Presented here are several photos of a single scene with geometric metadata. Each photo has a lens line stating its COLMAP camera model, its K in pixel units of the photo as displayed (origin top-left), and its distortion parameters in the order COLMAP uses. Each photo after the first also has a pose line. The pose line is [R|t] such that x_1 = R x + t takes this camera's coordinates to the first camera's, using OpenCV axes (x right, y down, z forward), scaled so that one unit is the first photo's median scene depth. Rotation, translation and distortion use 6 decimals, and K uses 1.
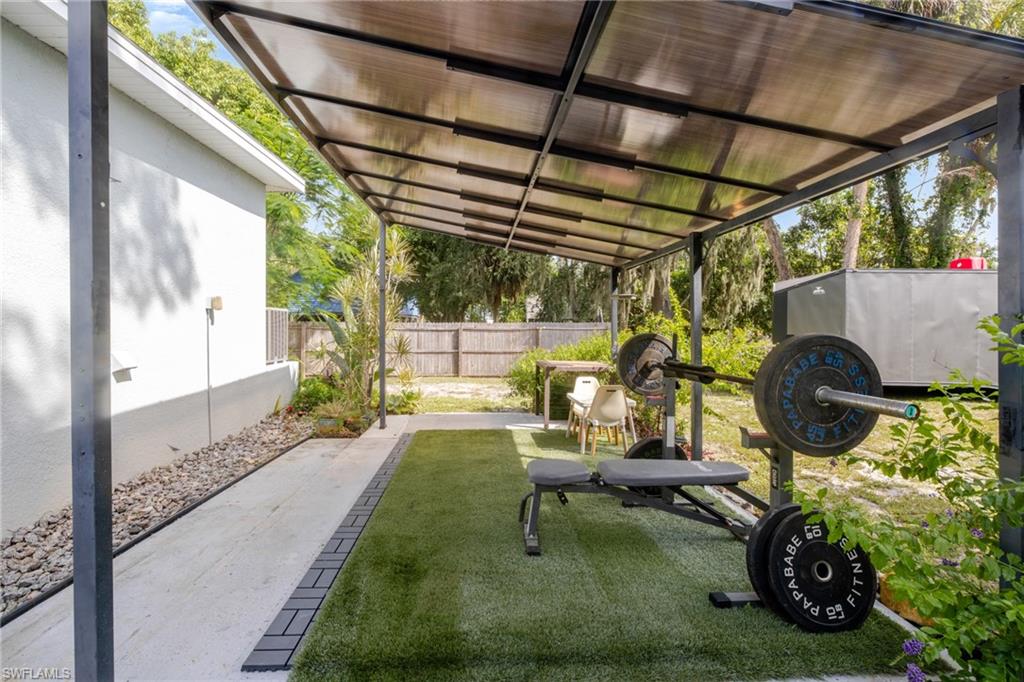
lens RADIAL K [[435.1, 0, 511.5], [0, 435.1, 329.2], [0, 0, 1]] dist [-0.000301, 0.000169]
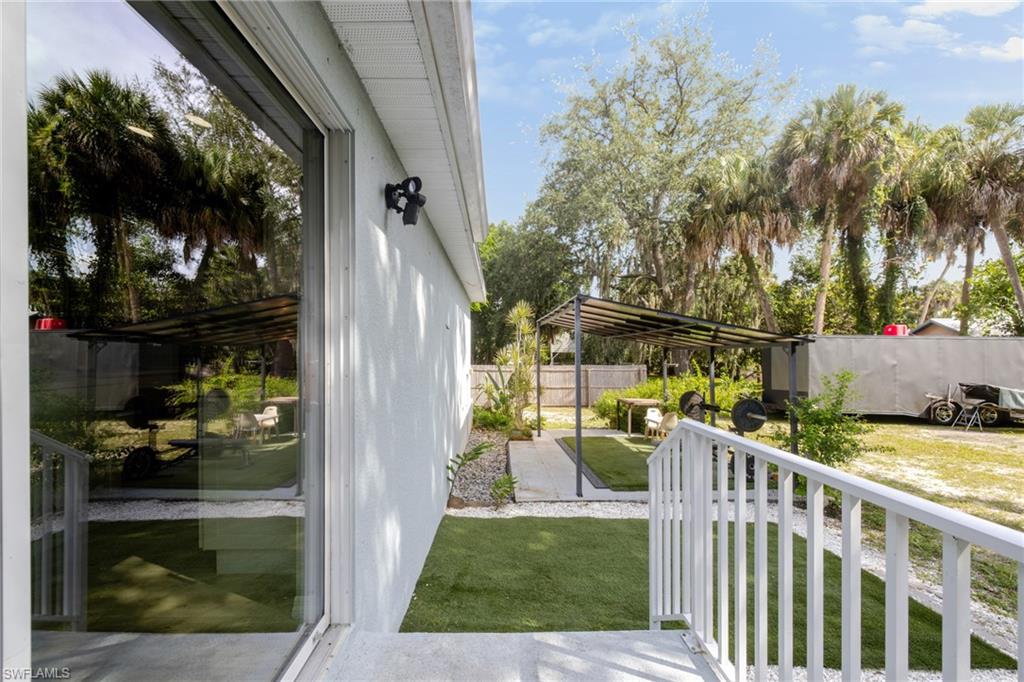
lens RADIAL K [[457.8, 0, 512.0], [0, 457.8, 341.0], [0, 0, 1]] dist [-0.001282, -0.000064]
pose [[0.999977, 0.002524, 0.006367, -0.293340], [-0.002339, 0.999578, -0.028947, -0.080388], [-0.006438, 0.028932, 0.999561, -0.642960]]
